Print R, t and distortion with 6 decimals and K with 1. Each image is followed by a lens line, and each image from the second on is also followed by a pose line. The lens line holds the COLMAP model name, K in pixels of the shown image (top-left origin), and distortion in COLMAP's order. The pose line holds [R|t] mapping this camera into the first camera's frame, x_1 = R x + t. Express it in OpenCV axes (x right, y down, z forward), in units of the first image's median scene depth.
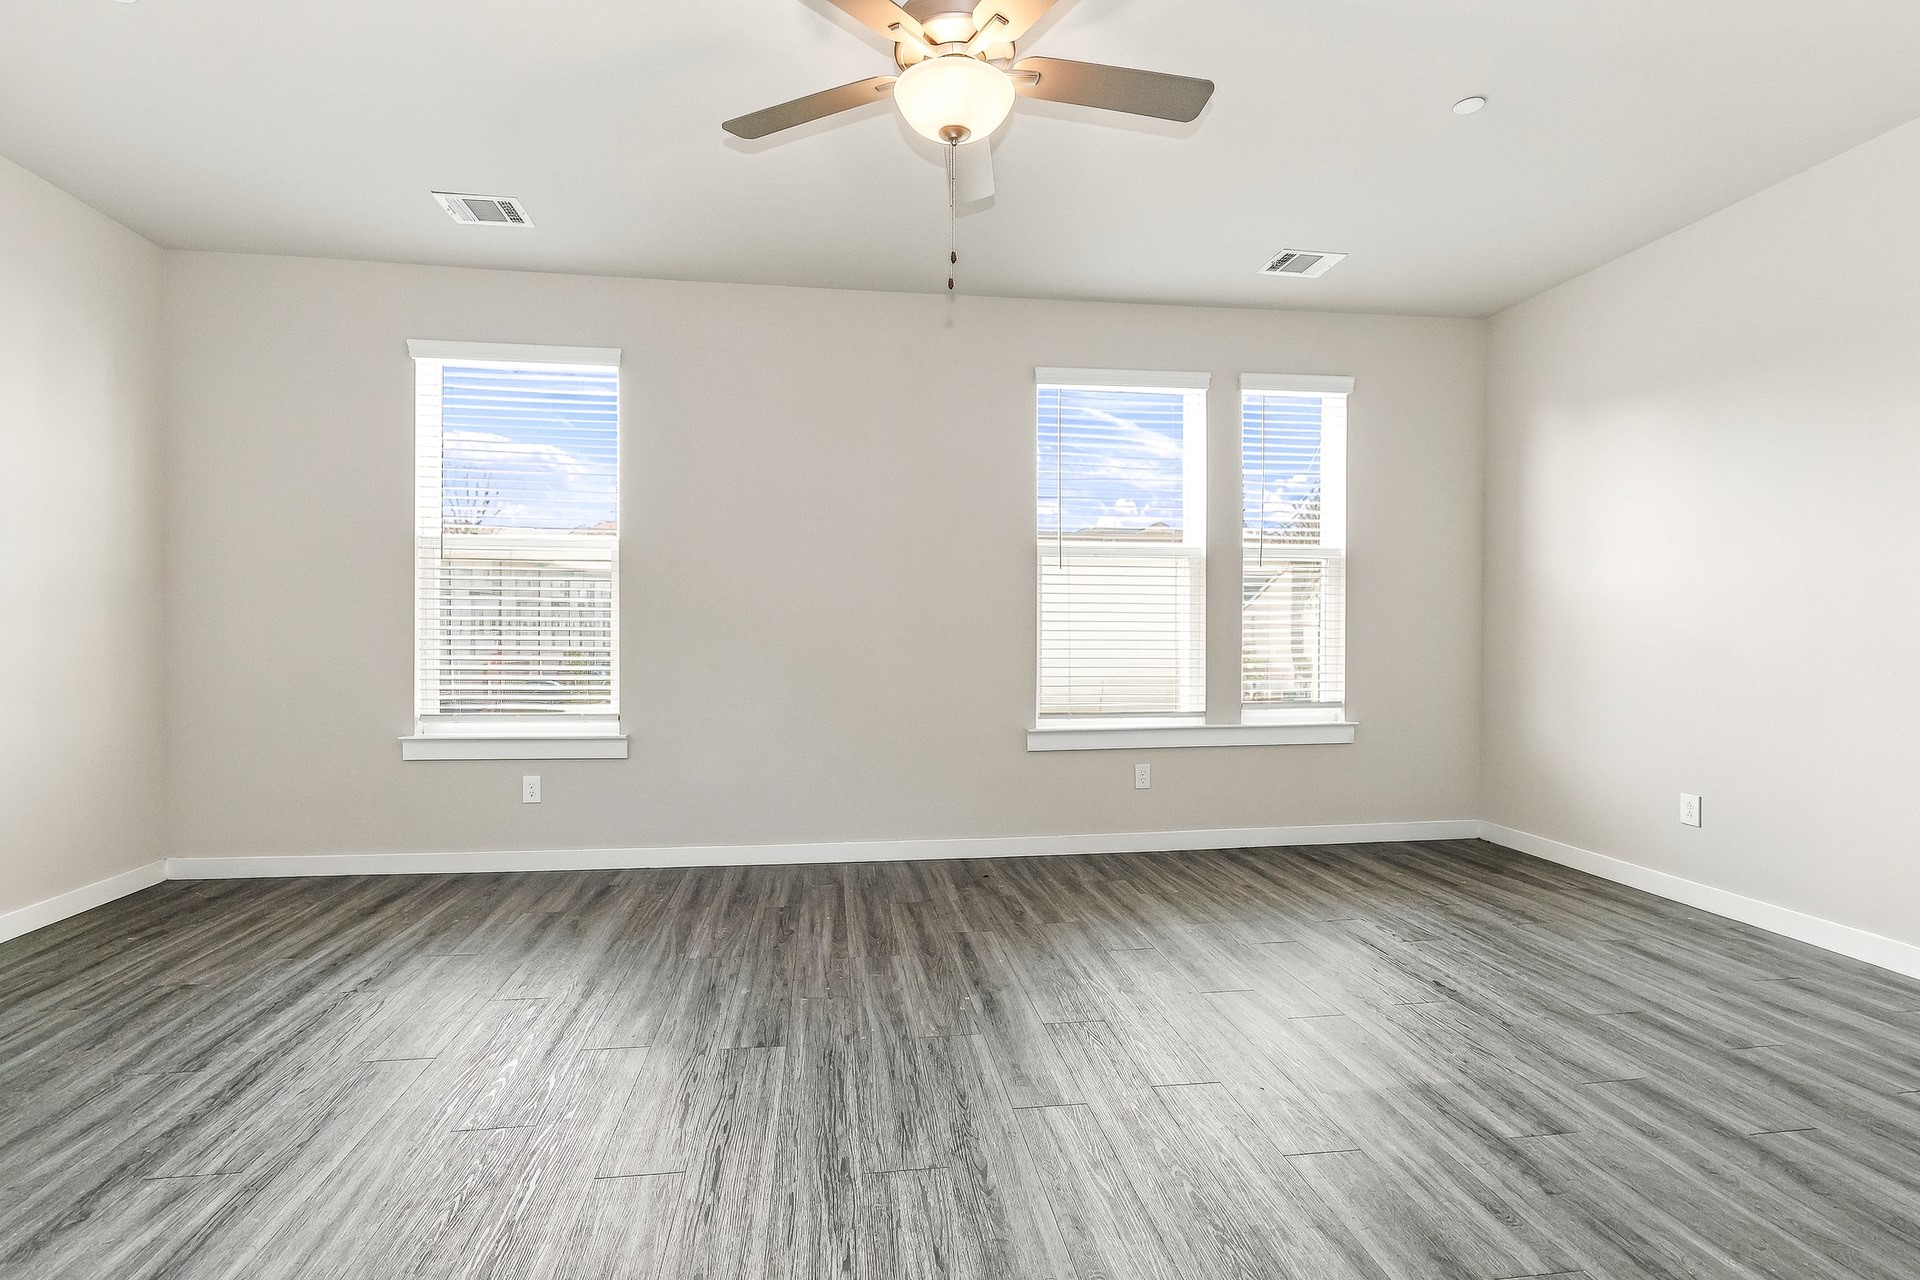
lens RADIAL K [[894.1, 0, 949.8], [0, 894.1, 640.2], [0, 0, 1]] dist [-0.006169, -0.000359]
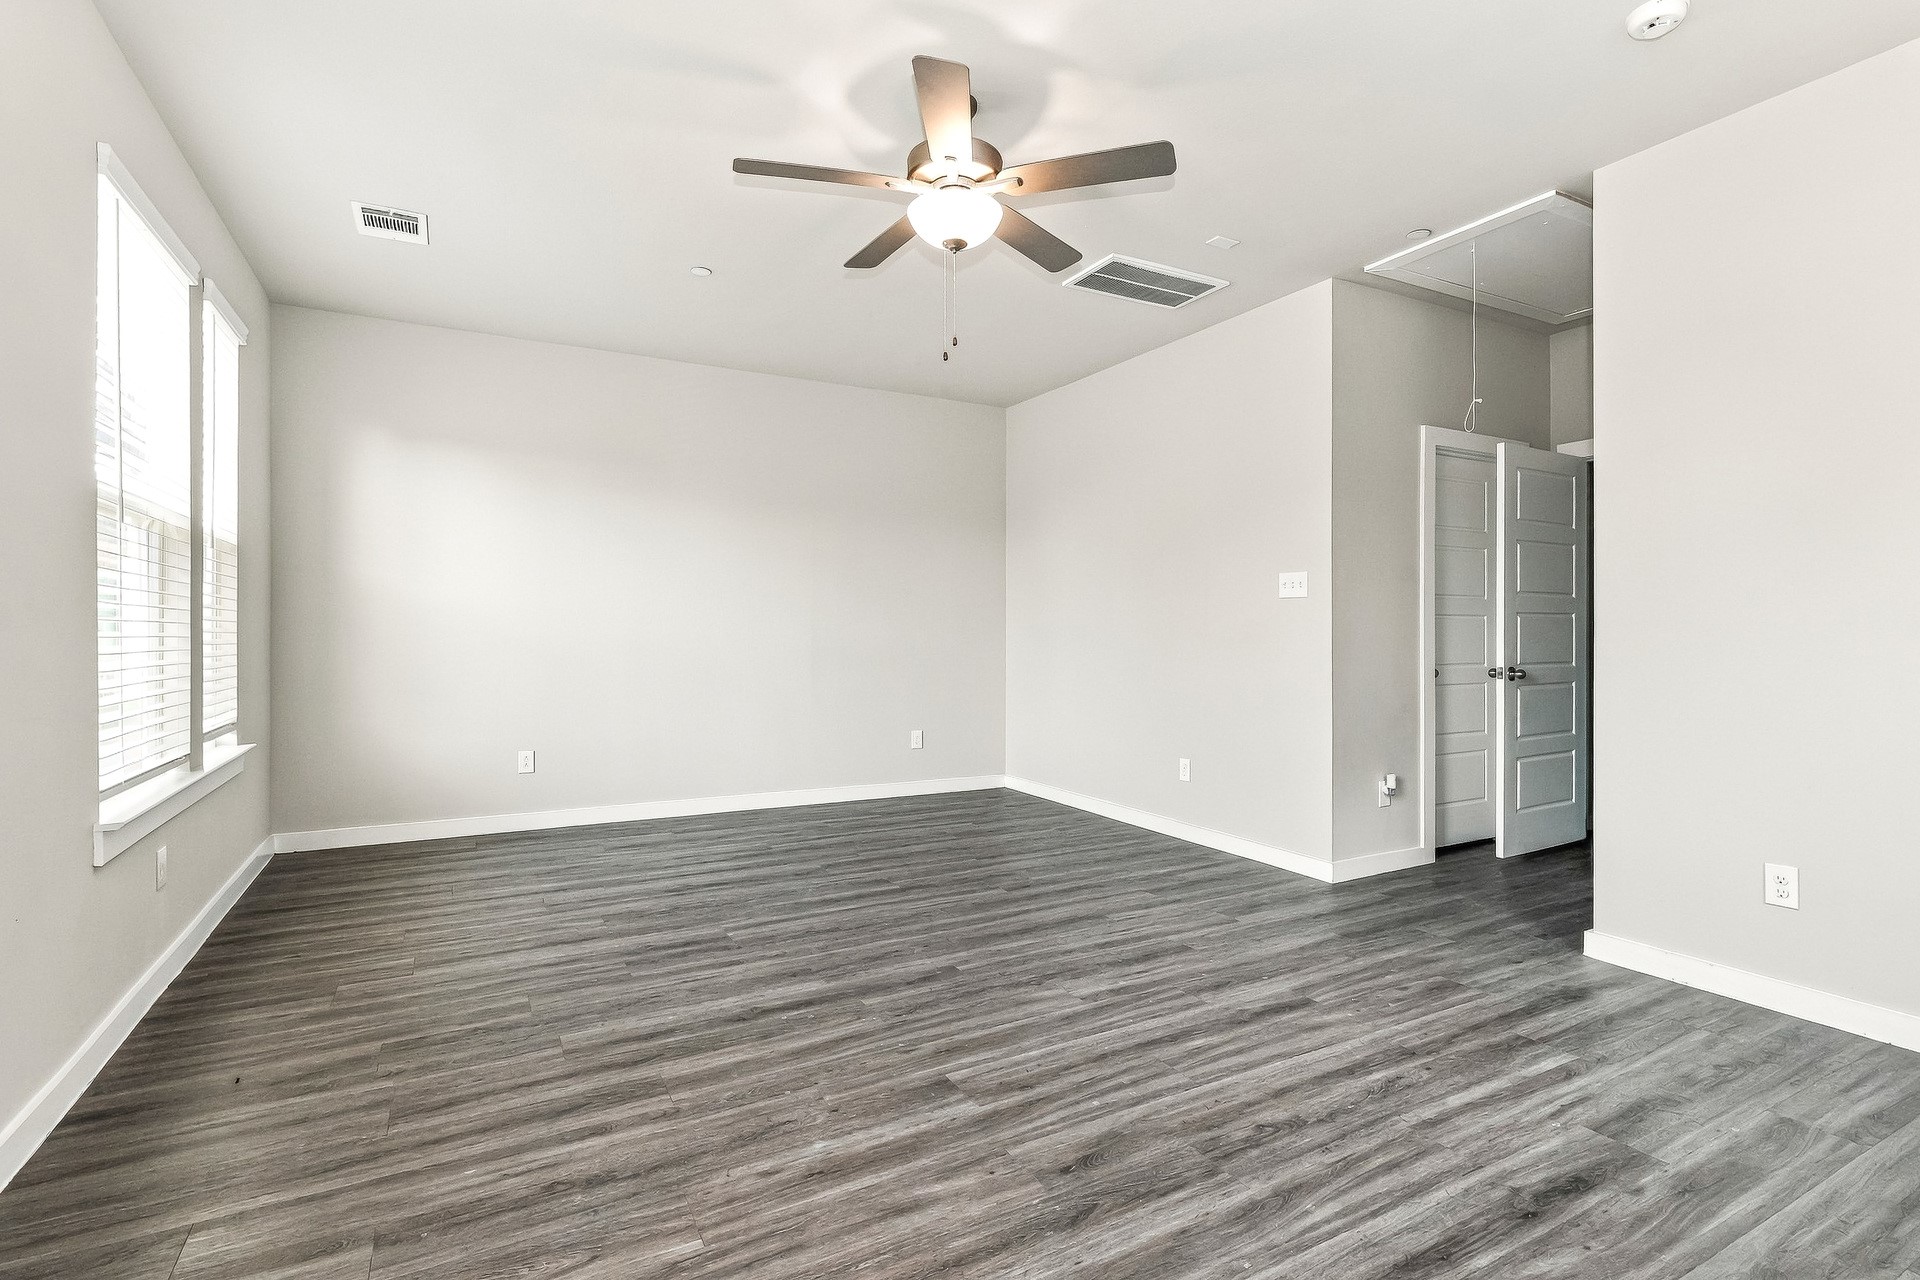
lens RADIAL K [[894.1, 0, 949.7], [0, 894.1, 630.3], [0, 0, 1]] dist [-0.006169, -0.000359]
pose [[-0.352583, -0.003978, 0.935772, -0.778273], [0.008273, 0.999939, 0.007368, -0.021898], [-0.935744, 0.010340, -0.352528, 0.955546]]
